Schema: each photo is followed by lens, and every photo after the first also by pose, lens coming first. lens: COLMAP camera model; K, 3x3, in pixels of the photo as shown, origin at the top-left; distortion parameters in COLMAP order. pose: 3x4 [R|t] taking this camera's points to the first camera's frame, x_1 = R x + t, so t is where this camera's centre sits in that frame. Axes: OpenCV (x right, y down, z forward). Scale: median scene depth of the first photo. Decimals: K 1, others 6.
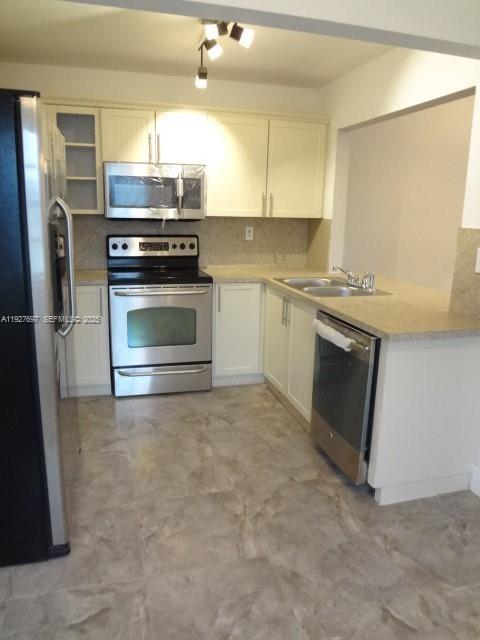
lens RADIAL K [[477.2, 0, 240.0], [0, 477.2, 320.0], [0, 0, 1]] dist [-0.003469, -0.011421]
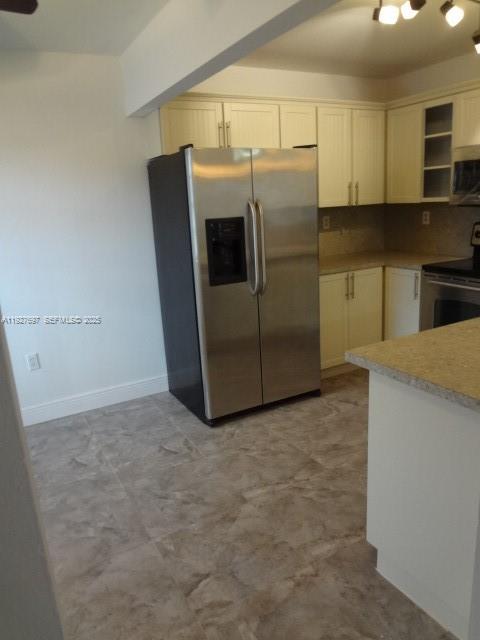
lens RADIAL K [[477.2, 0, 240.0], [0, 477.2, 320.0], [0, 0, 1]] dist [-0.003469, -0.011421]
pose [[0.210634, 0.189131, -0.959095, 1.016433], [-0.143196, 0.976492, 0.161114, -0.119433], [0.967020, 0.103403, 0.232765, 0.613181]]
